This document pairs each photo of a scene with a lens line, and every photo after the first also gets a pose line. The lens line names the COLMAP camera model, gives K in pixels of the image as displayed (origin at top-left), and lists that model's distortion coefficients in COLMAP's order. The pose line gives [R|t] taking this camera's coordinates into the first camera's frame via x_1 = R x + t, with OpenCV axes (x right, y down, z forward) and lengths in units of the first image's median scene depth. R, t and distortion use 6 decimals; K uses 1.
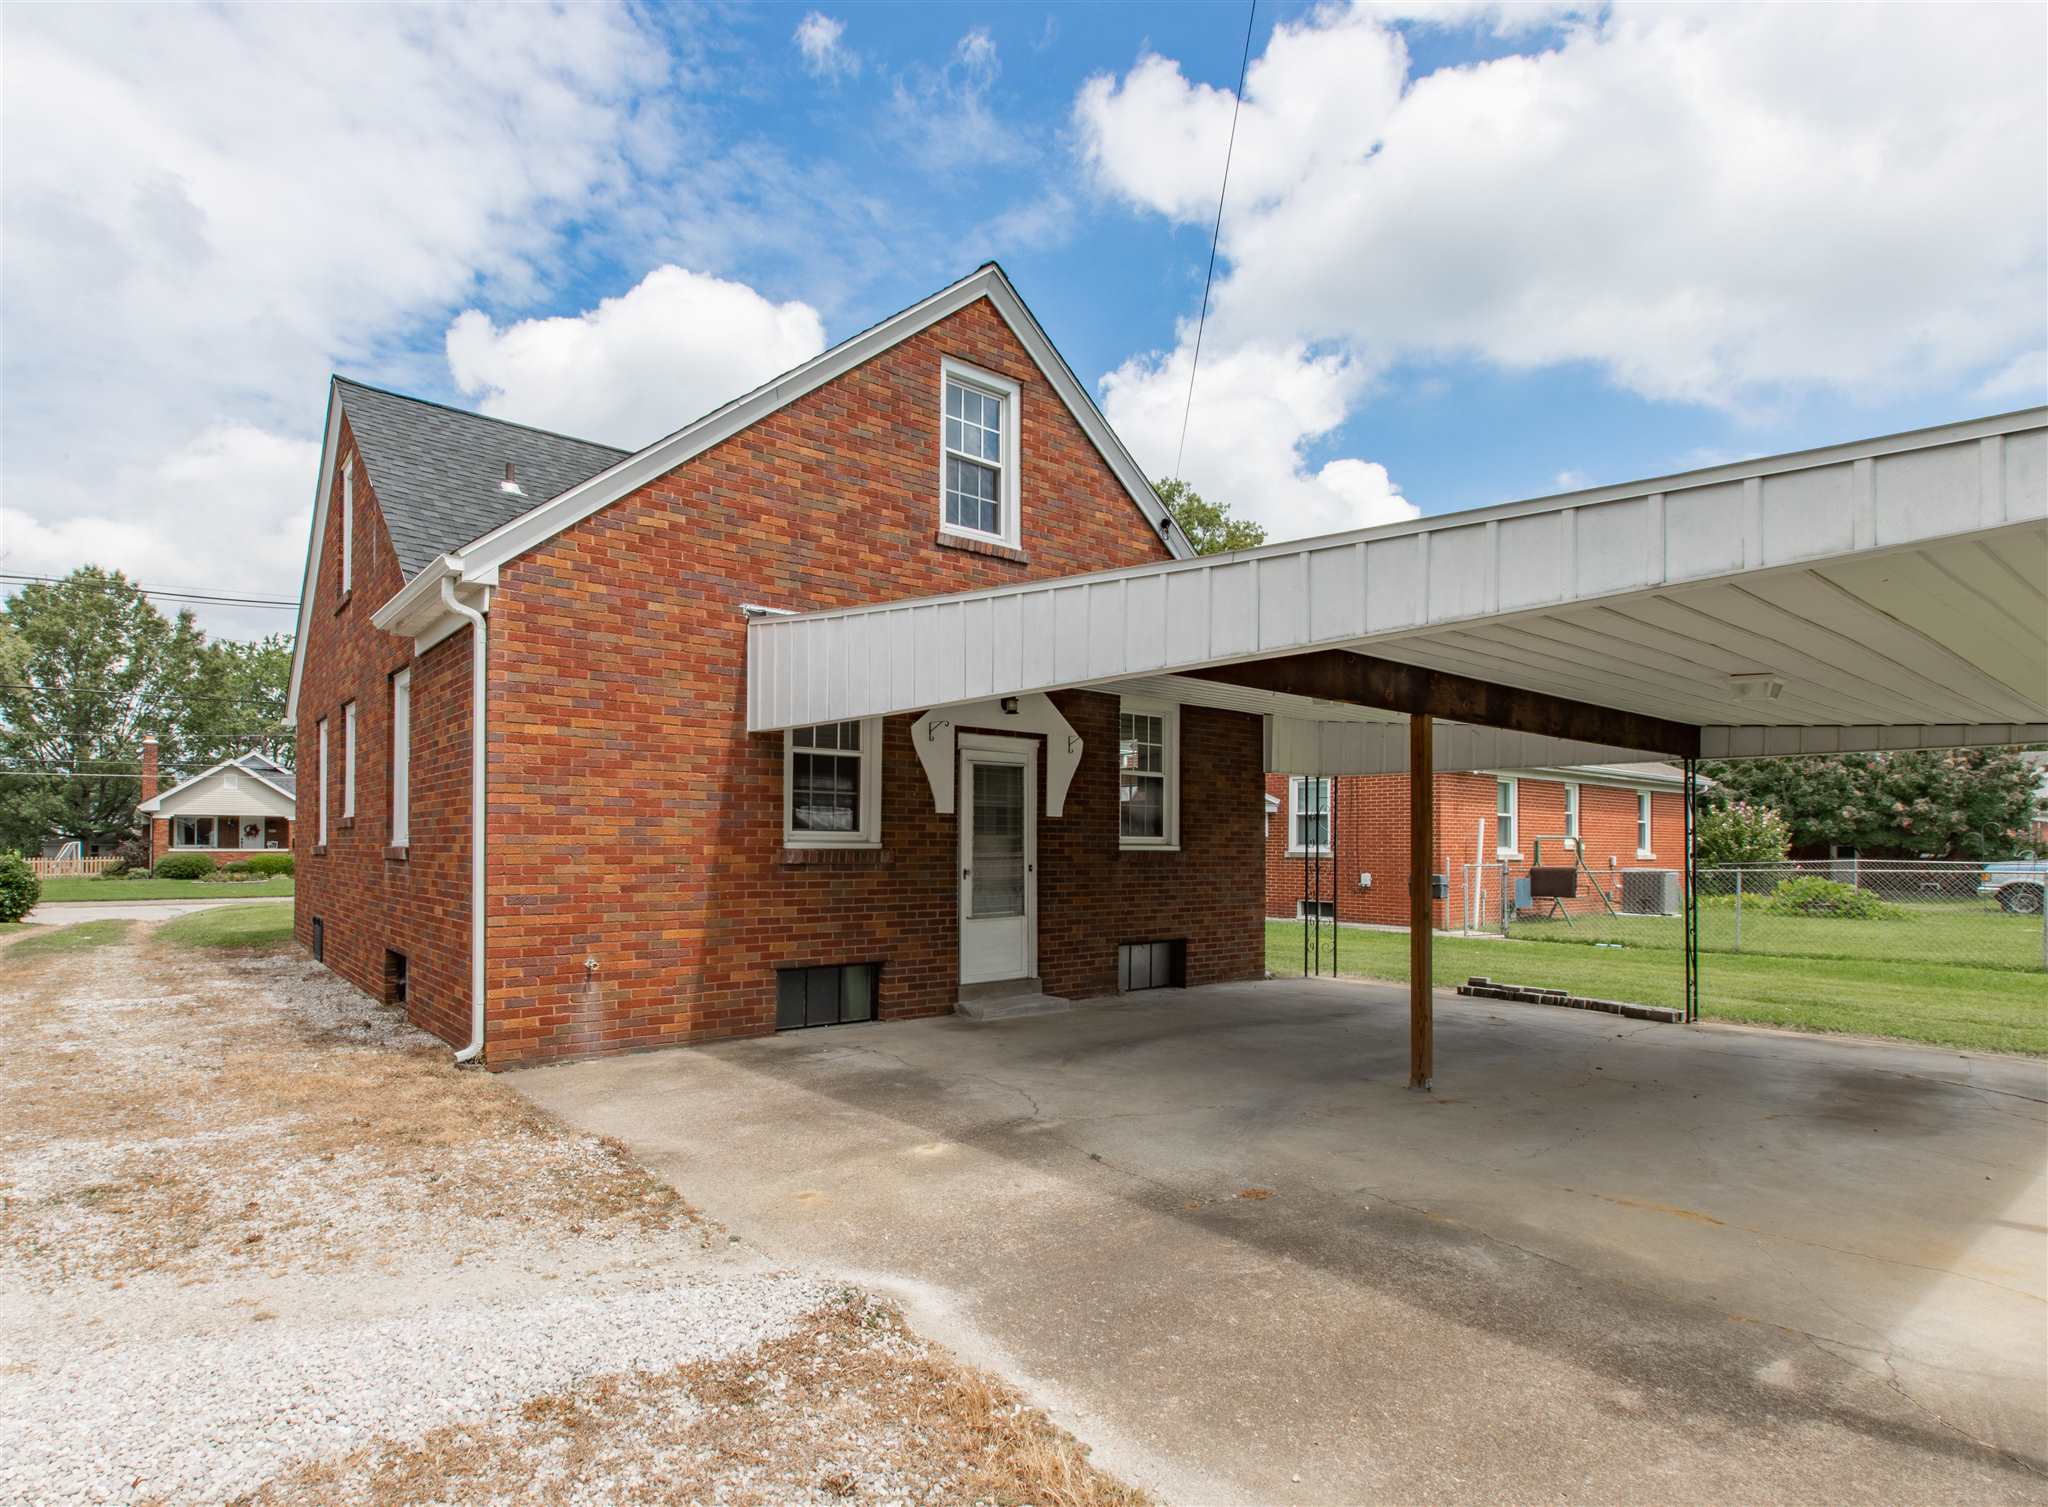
lens RADIAL K [[1101.1, 0, 951.5], [0, 1101.1, 847.5], [0, 0, 1]] dist [0.004156, 0.000064]
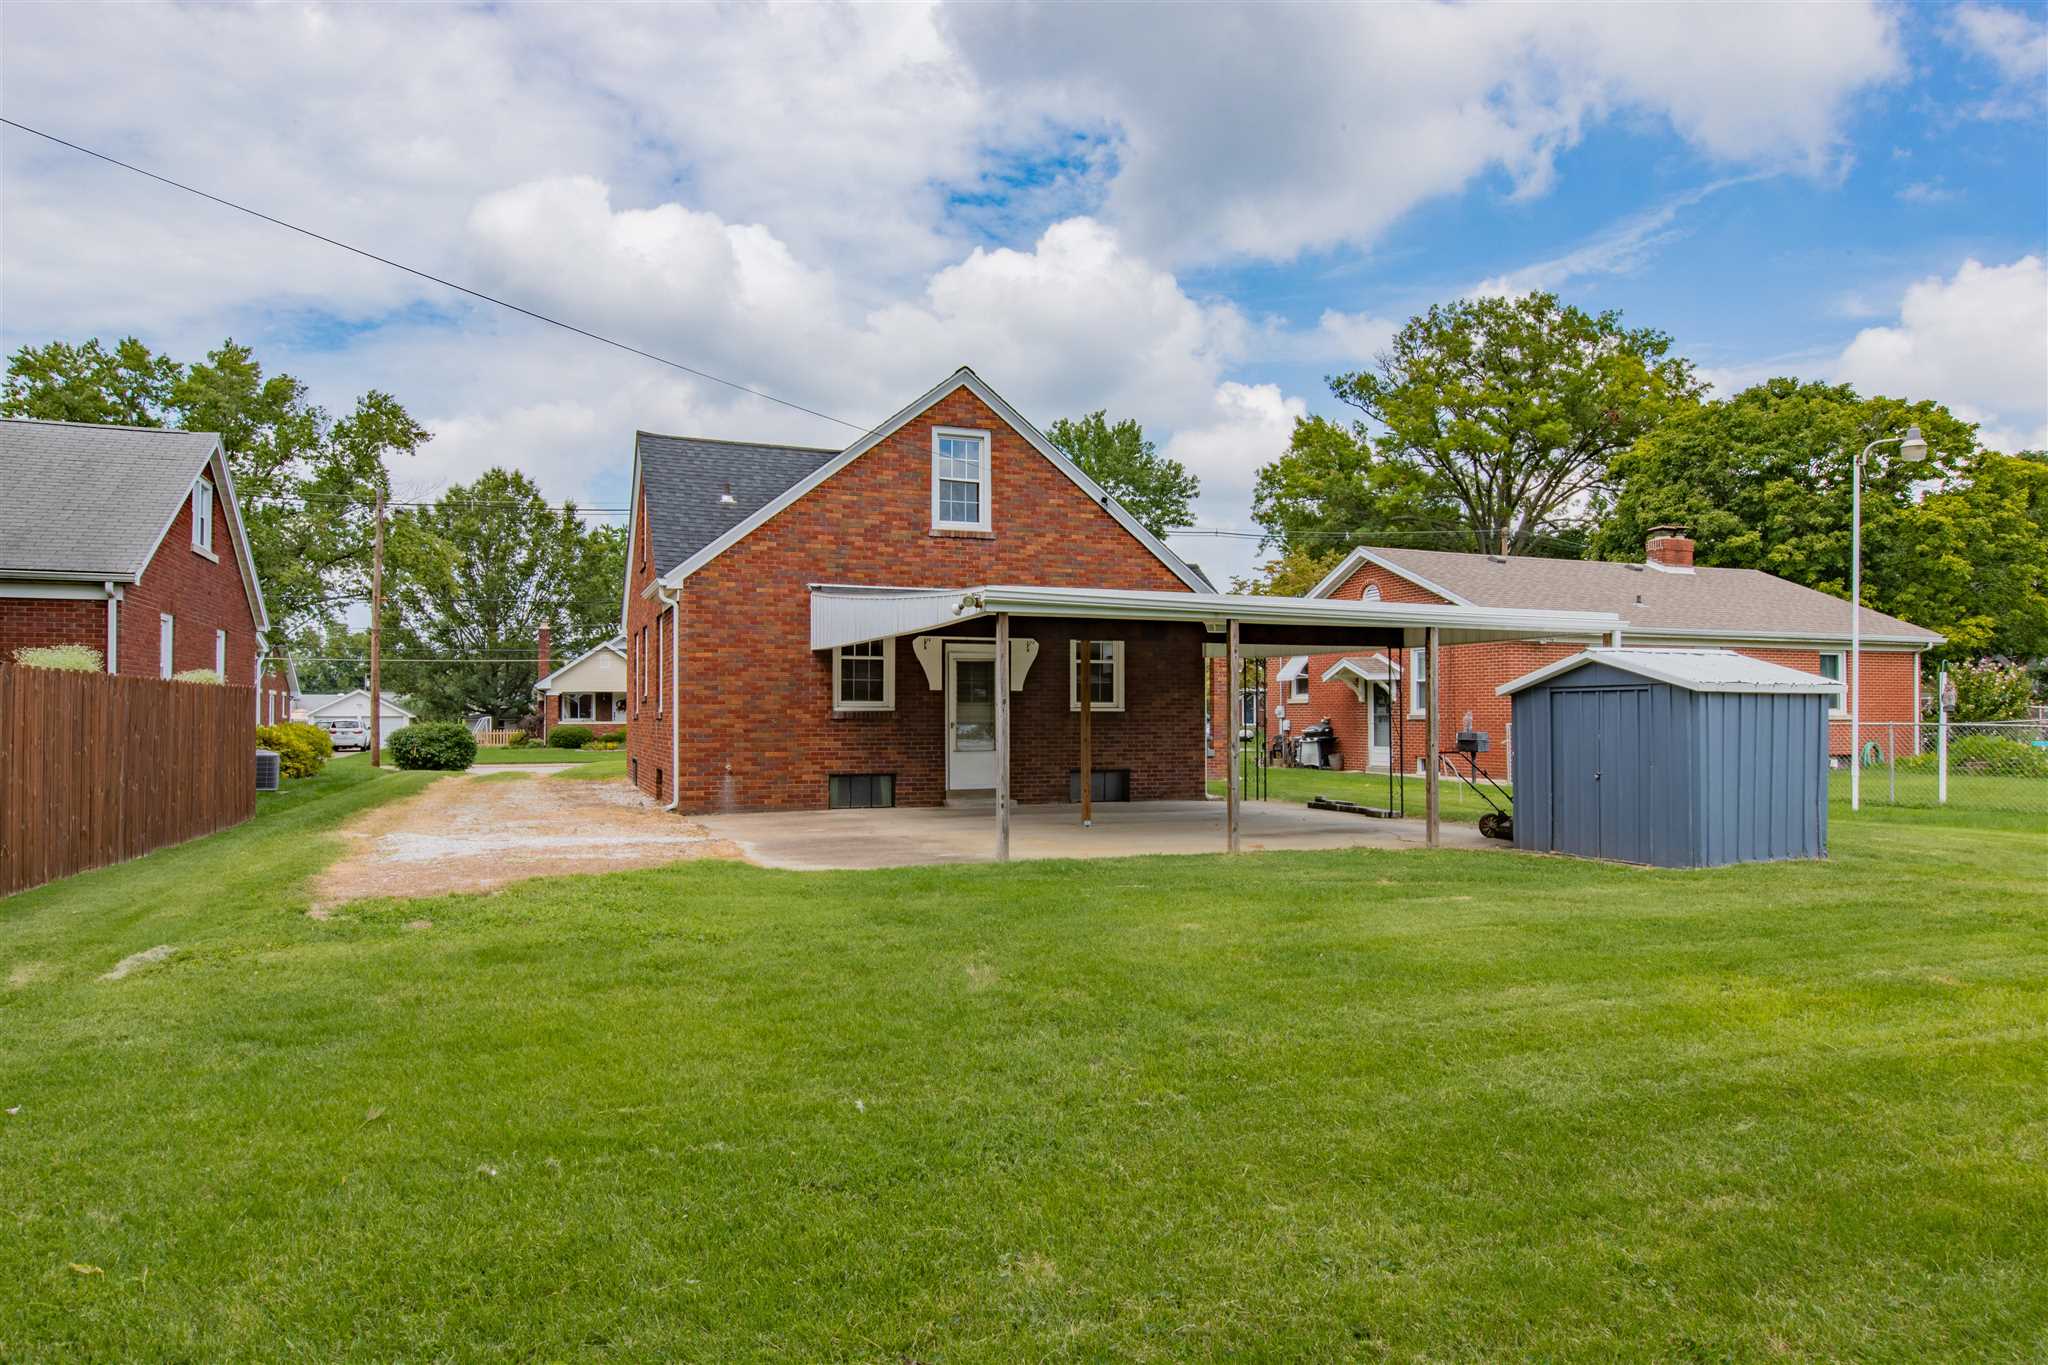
lens RADIAL K [[1392.6, 0, 1023.7], [0, 1392.6, 731.2], [0, 0, 1]] dist [0.002636, 0.001126]
pose [[0.956407, -0.003852, -0.292011, 0.778883], [0.006111, 0.999958, 0.006825, 0.019676], [0.291973, -0.008312, 0.956391, -1.077510]]
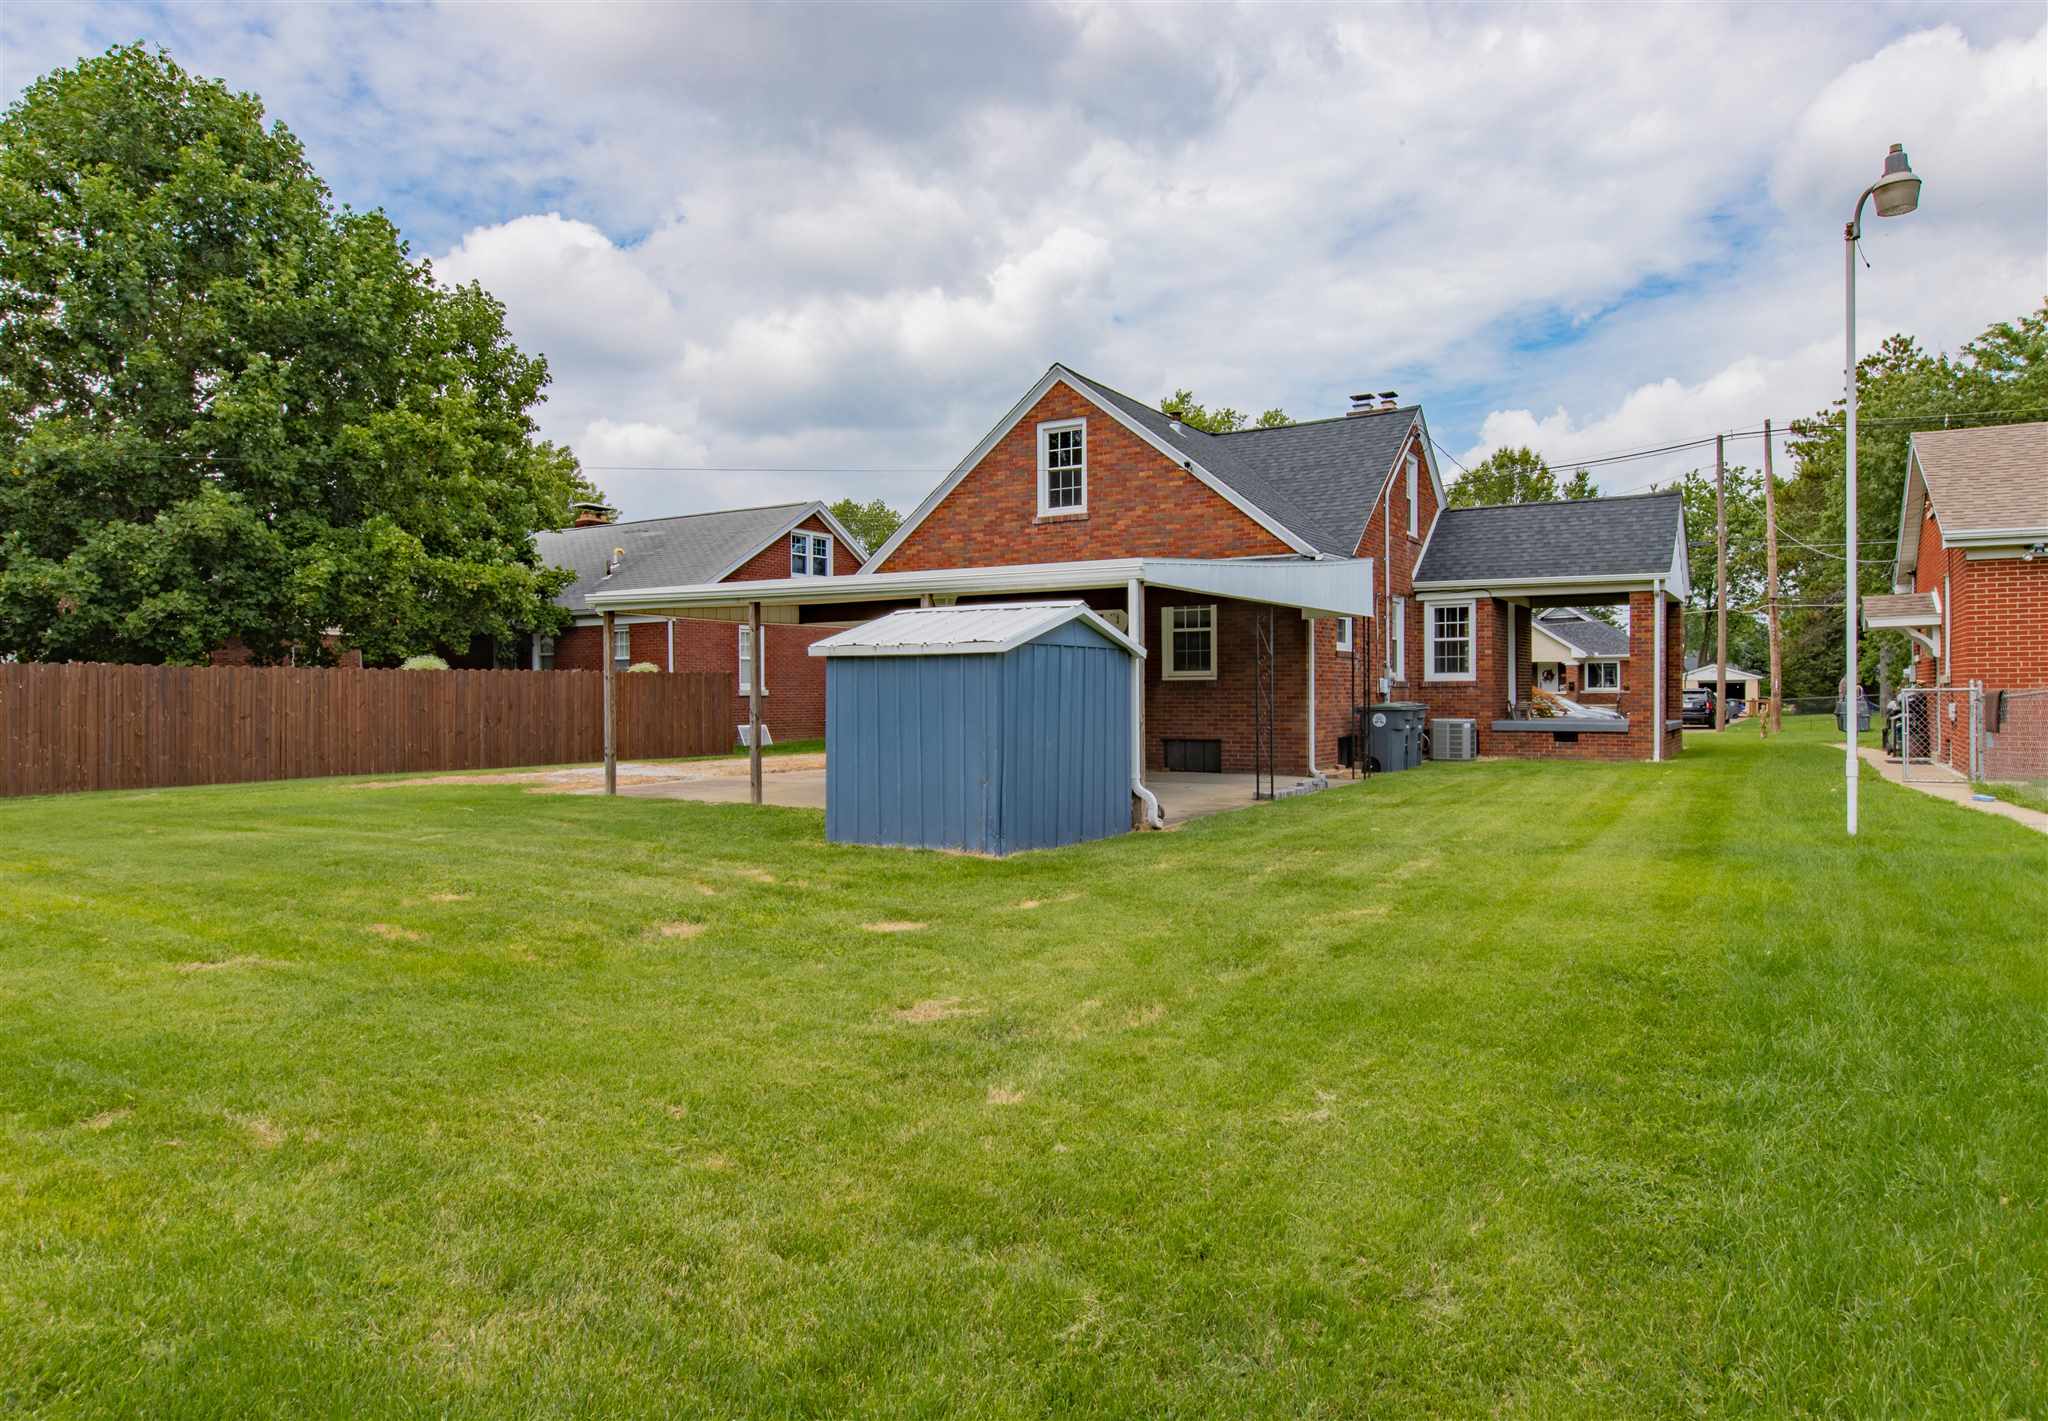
lens RADIAL K [[1308.4, 0, 1024.0], [0, 1308.4, 710.5], [0, 0, 1]] dist [0.065820, 0.000676]
pose [[0.336598, 0.004706, -0.941637, 2.164766], [0.012133, 0.999883, 0.009334, 0.029632], [0.941570, -0.014566, 0.336501, 0.207761]]
